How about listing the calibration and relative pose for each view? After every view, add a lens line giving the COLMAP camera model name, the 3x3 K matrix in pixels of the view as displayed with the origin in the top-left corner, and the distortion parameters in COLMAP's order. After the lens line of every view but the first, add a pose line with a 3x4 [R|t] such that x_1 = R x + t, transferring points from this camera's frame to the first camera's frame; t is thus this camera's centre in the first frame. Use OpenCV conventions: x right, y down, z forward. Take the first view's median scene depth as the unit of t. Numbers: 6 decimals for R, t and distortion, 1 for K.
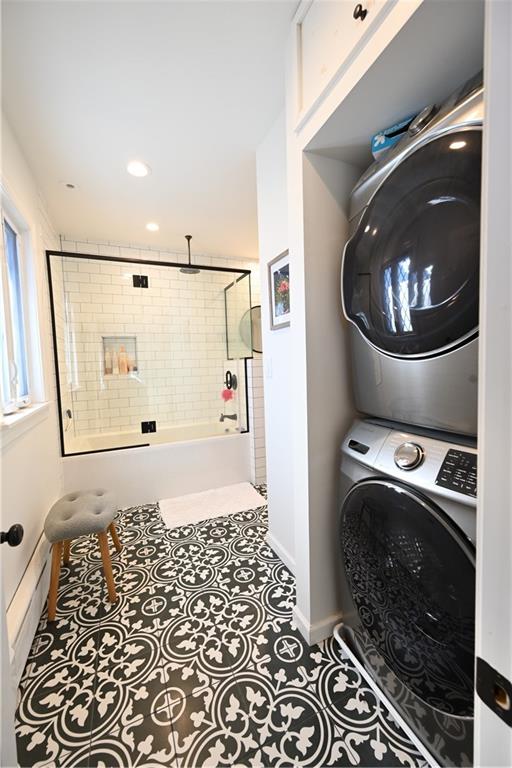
lens RADIAL K [[304.0, 0, 256.0], [0, 304.0, 384.0], [0, 0, 1]] dist [0.002577, 0.000135]
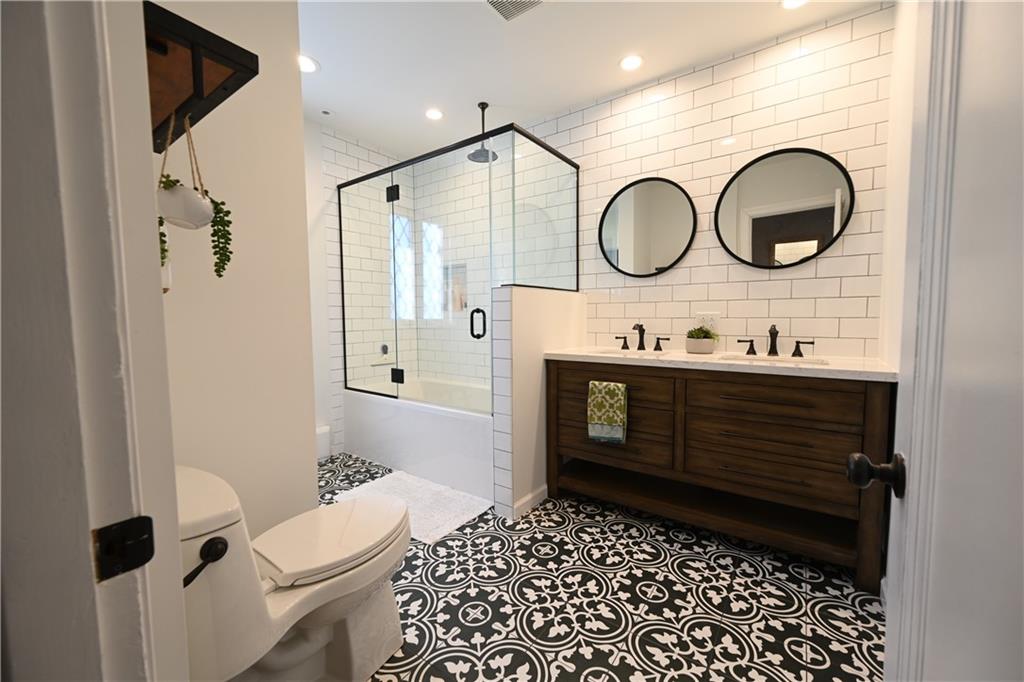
lens RADIAL K [[393.4, 0, 559.8], [0, 393.4, 342.6], [0, 0, 1]] dist [0.001115, 0.000332]
pose [[0.543427, 0.096474, -0.833894, 0.411127], [-0.069253, 0.995140, 0.069998, -0.028180], [0.836595, 0.019711, 0.547467, 0.181986]]
